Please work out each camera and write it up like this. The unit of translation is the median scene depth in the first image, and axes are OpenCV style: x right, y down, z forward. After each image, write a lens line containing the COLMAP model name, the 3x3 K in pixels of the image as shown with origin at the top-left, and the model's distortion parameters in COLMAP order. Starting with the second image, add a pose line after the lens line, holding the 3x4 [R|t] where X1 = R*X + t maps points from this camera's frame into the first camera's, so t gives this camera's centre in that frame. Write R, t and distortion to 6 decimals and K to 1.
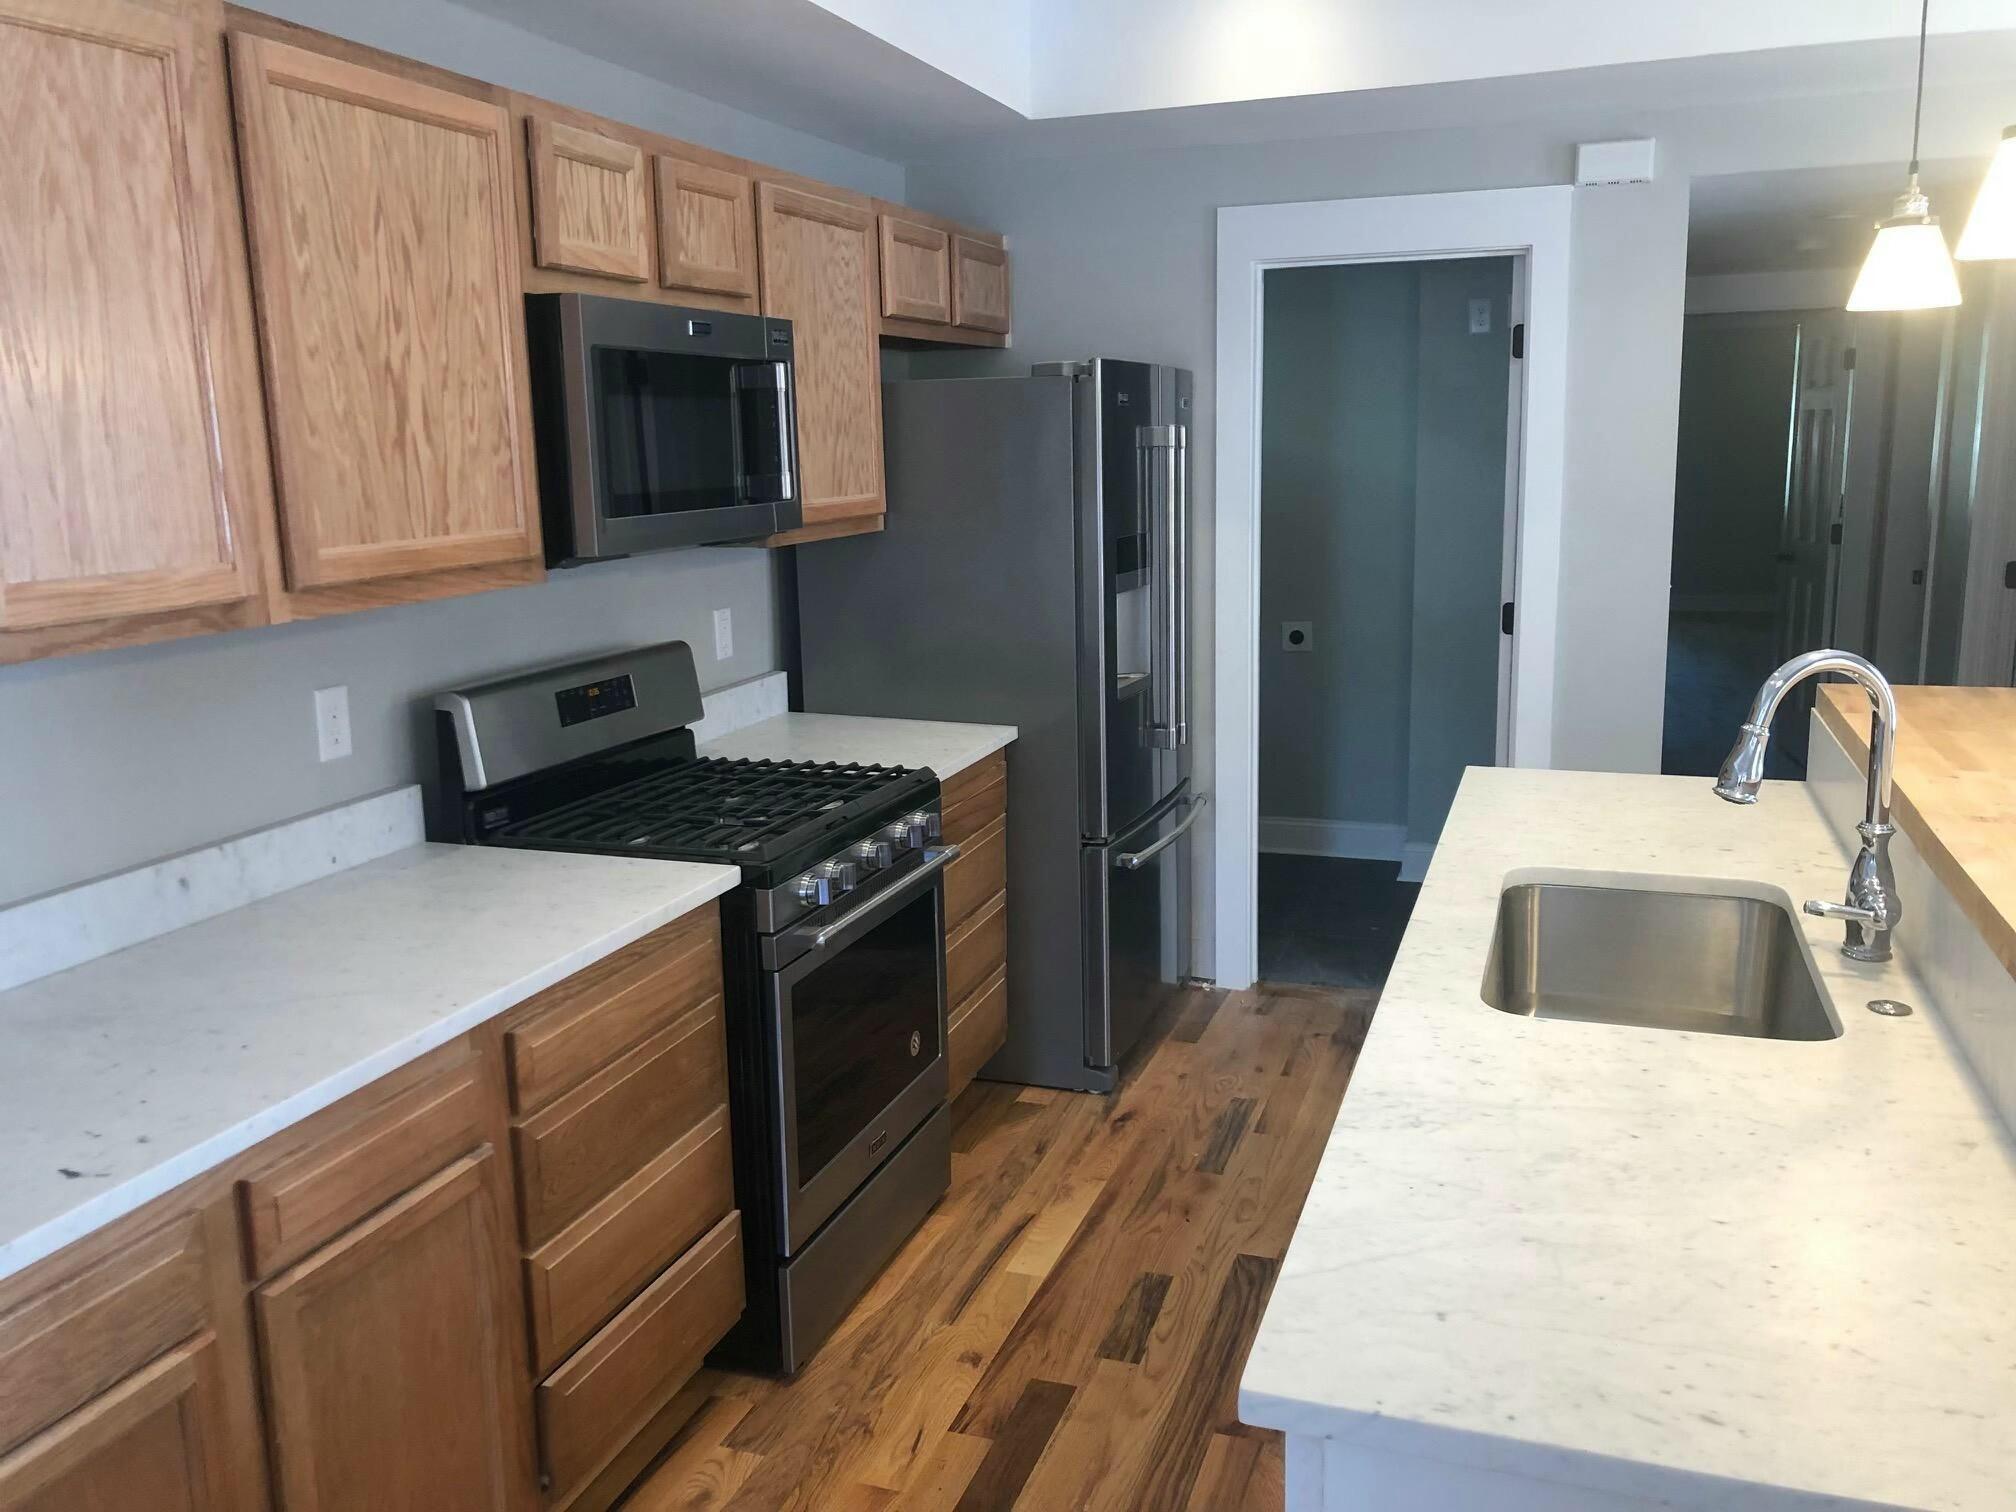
lens RADIAL K [[1638.6, 0, 1007.6], [0, 1638.6, 746.0], [0, 0, 1]] dist [0.009155, -0.008063]
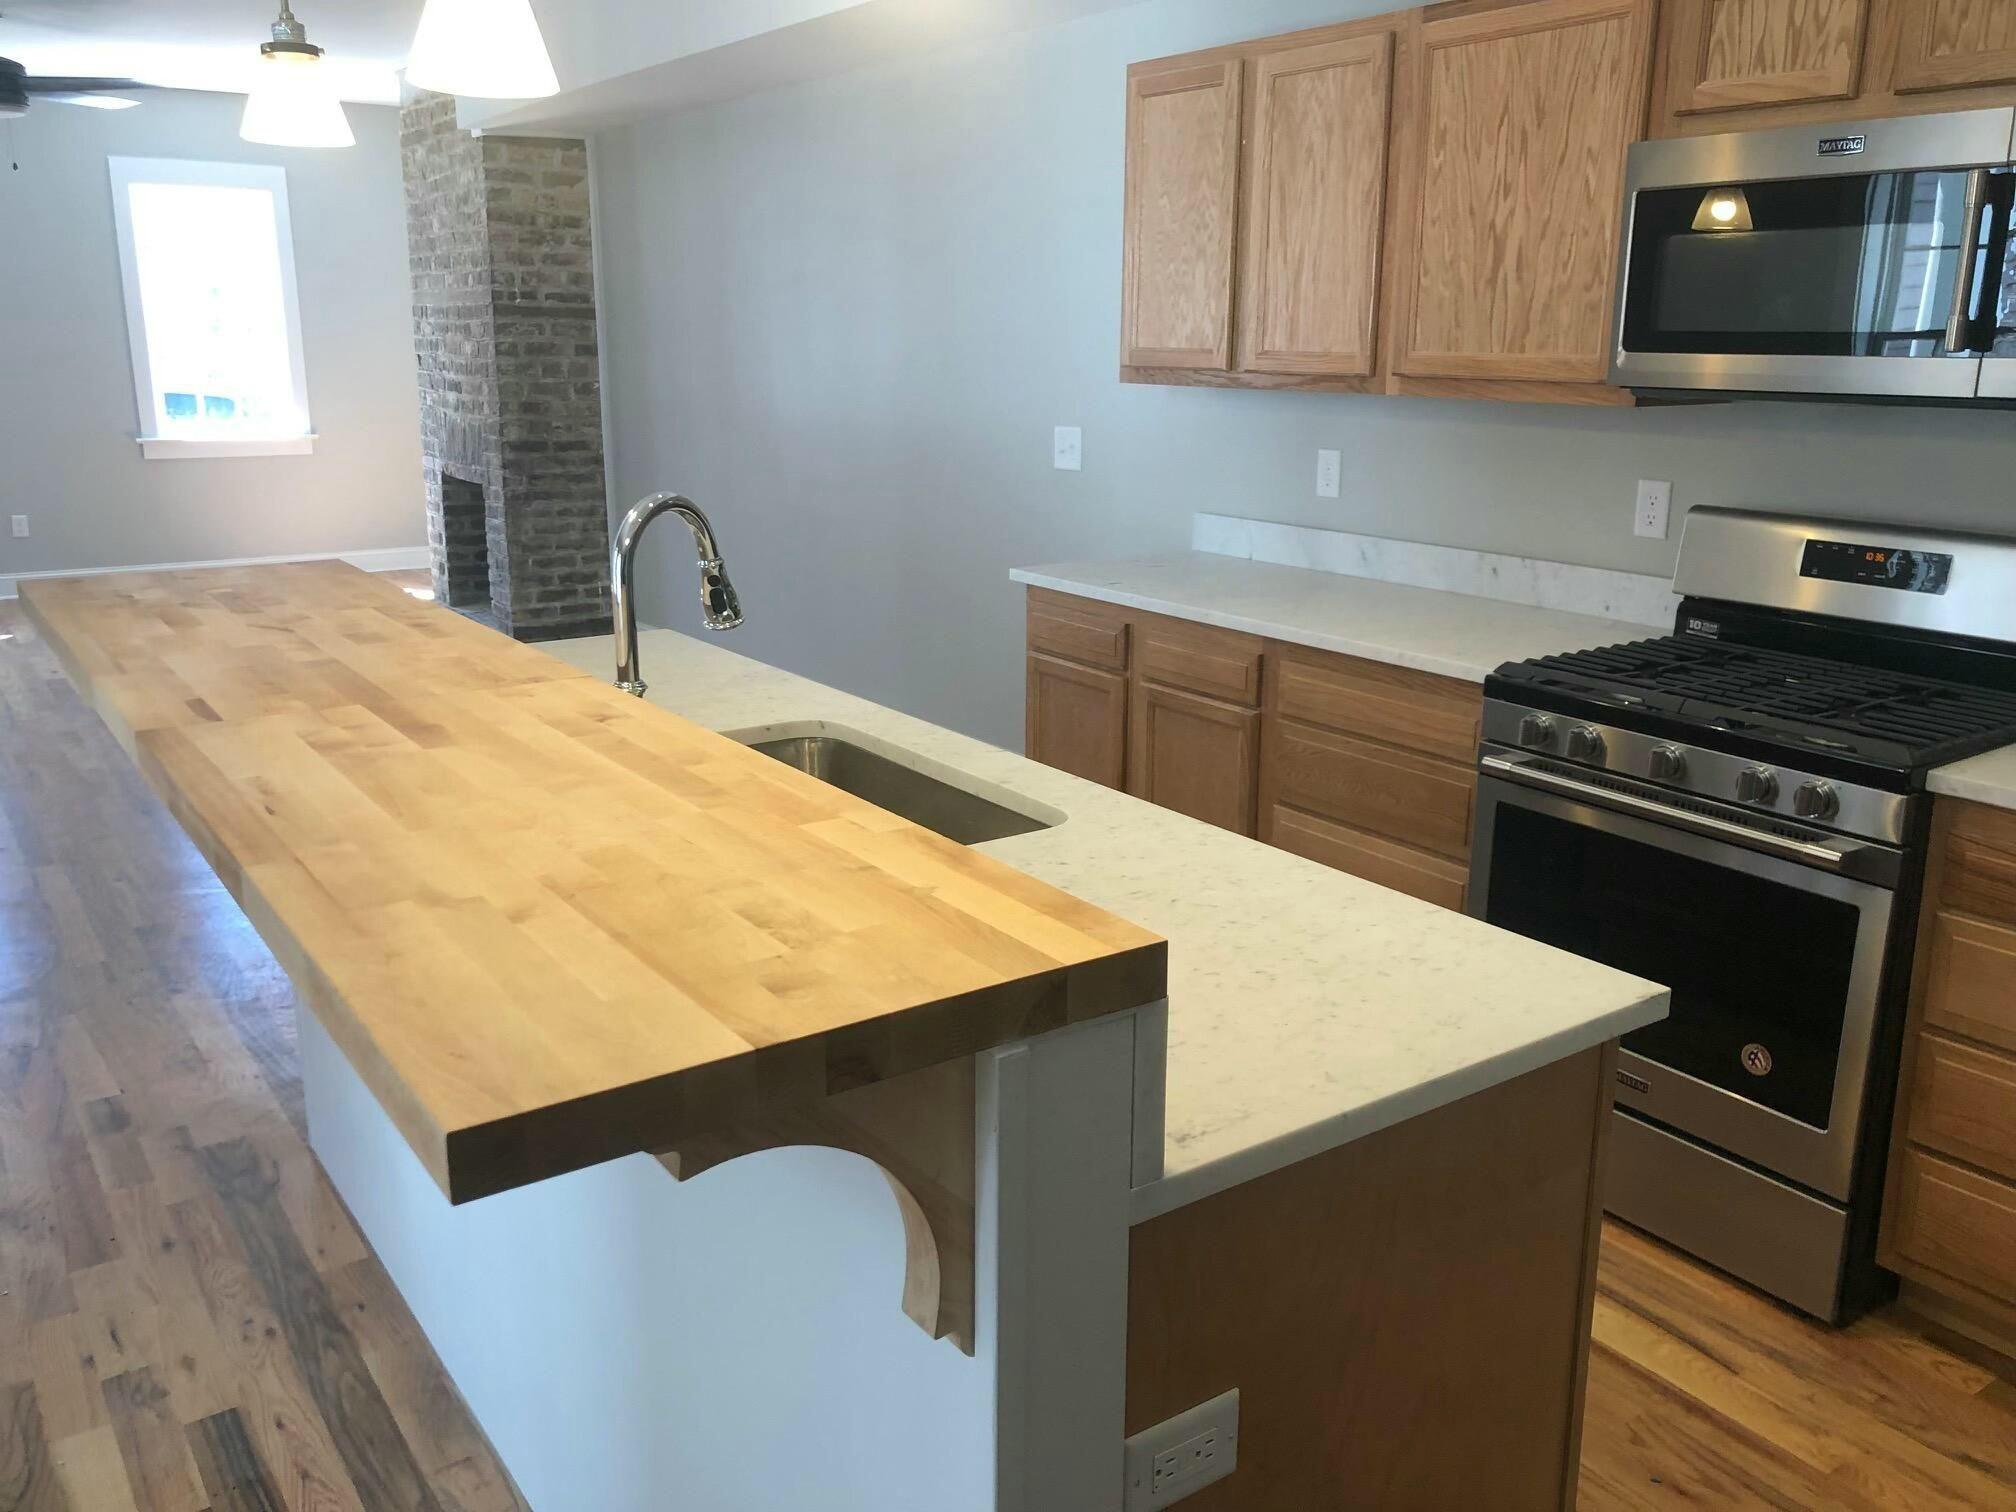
lens RADIAL K [[1638.6, 0, 1007.6], [0, 1638.6, 746.0], [0, 0, 1]] dist [0.009155, -0.008063]
pose [[-0.582902, 0.218922, -0.782495, 1.020502], [-0.146813, 0.918794, 0.366419, -0.266213], [0.799169, 0.328467, -0.503427, 1.468596]]
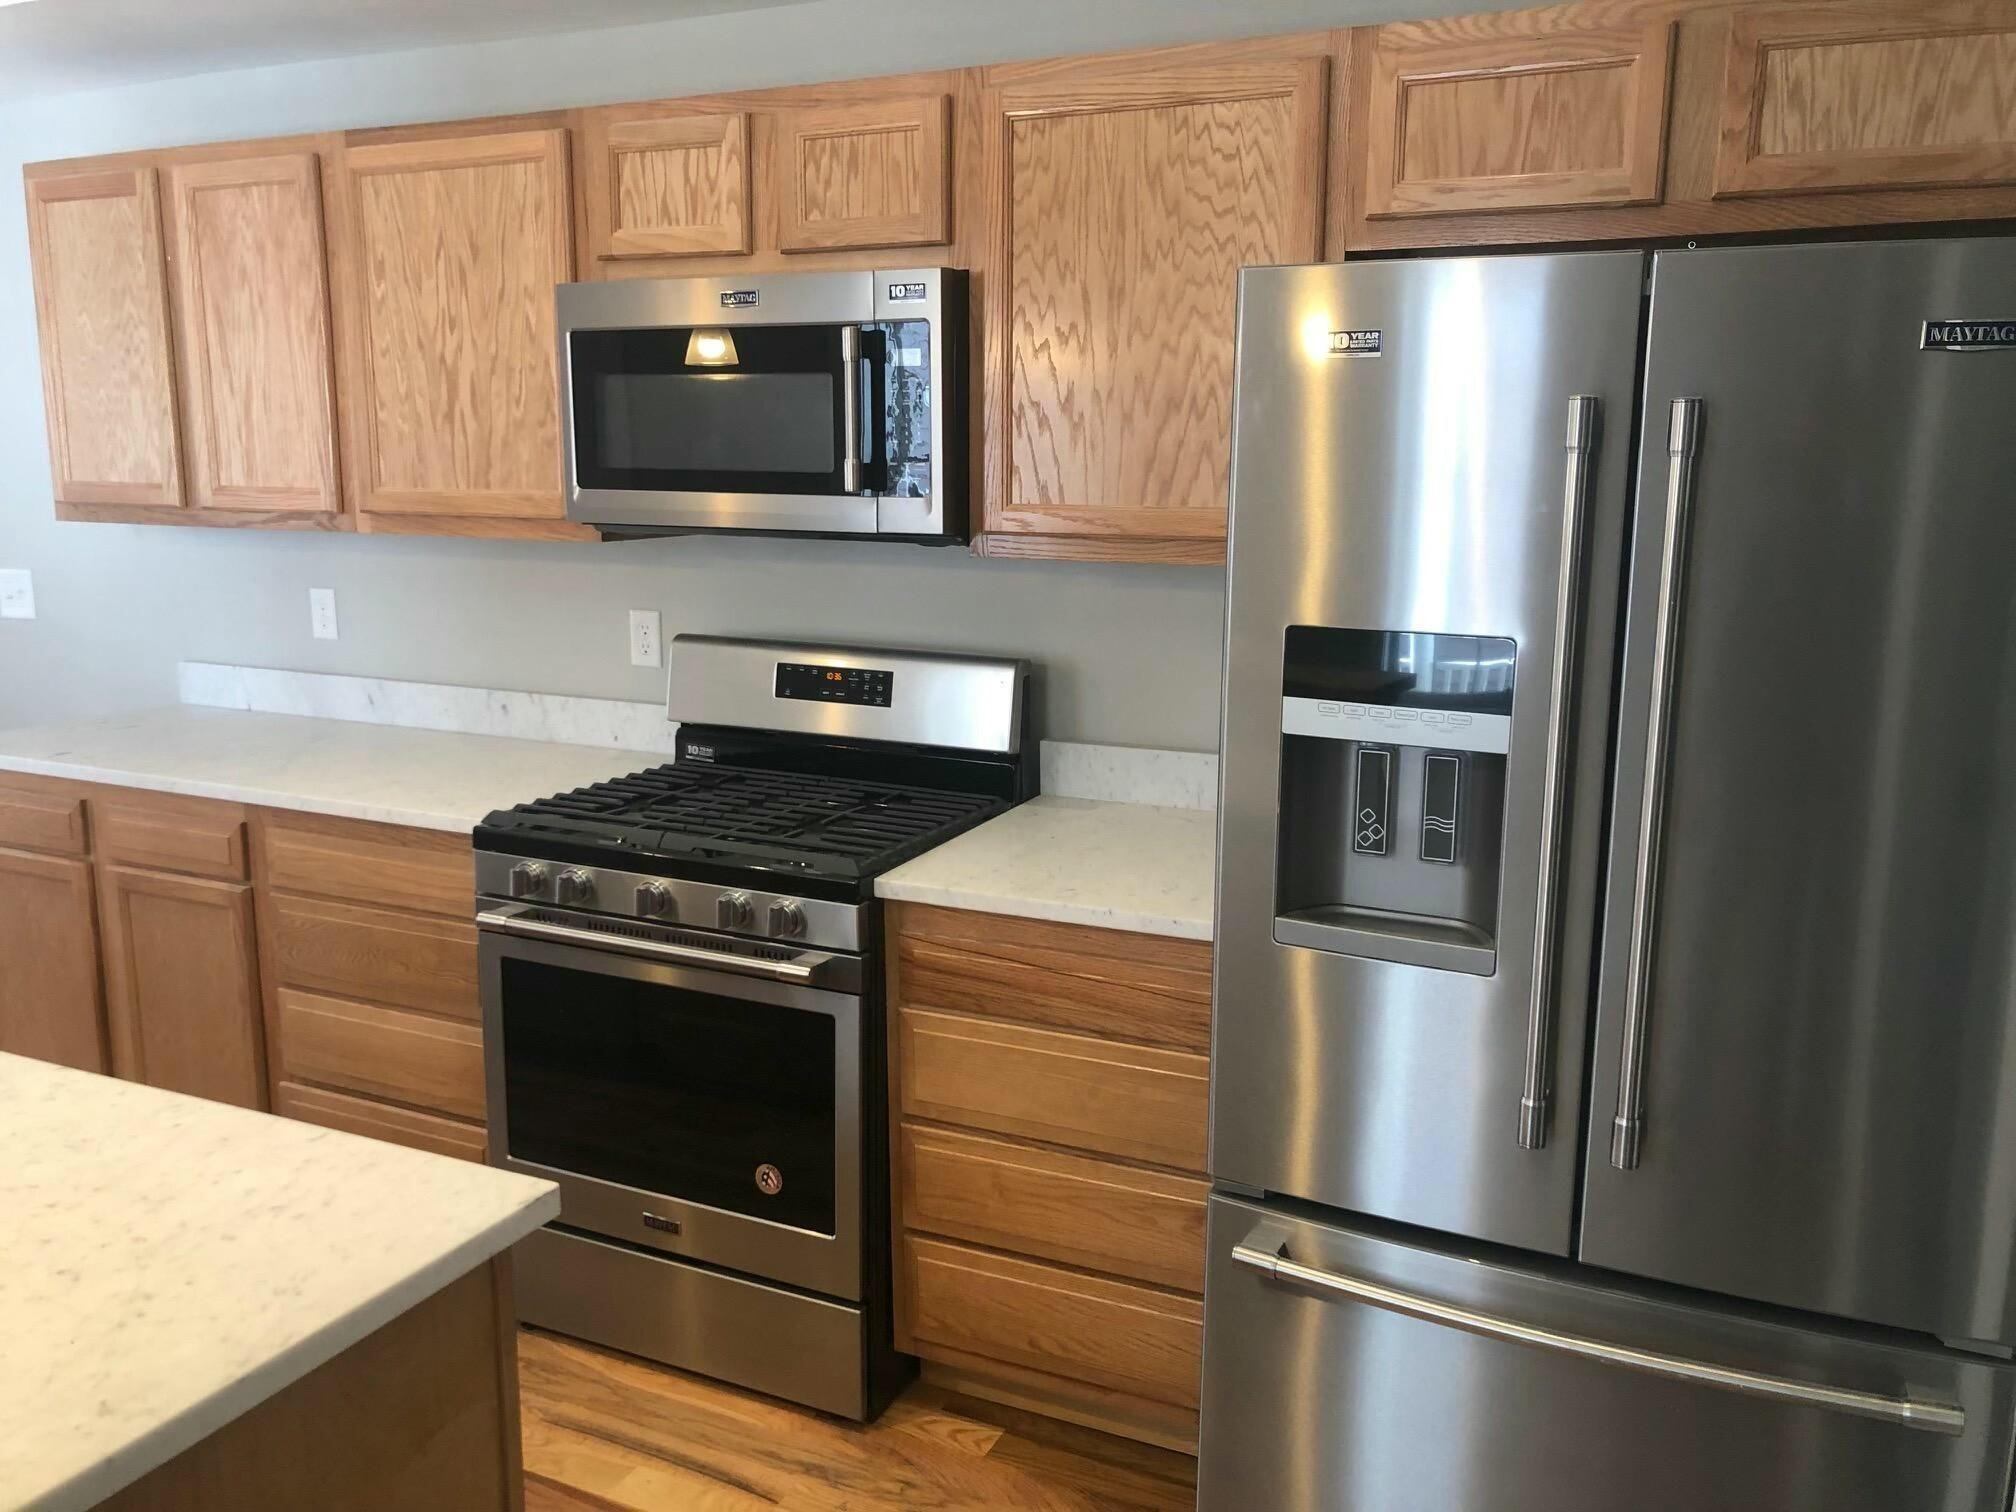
lens RADIAL K [[1638.6, 0, 1007.6], [0, 1638.6, 746.0], [0, 0, 1]] dist [0.009155, -0.008063]
pose [[-0.101877, 0.200218, -0.974440, 0.925563], [-0.192184, 0.957123, 0.216752, -0.298588], [0.976056, 0.209354, -0.059030, 1.547536]]
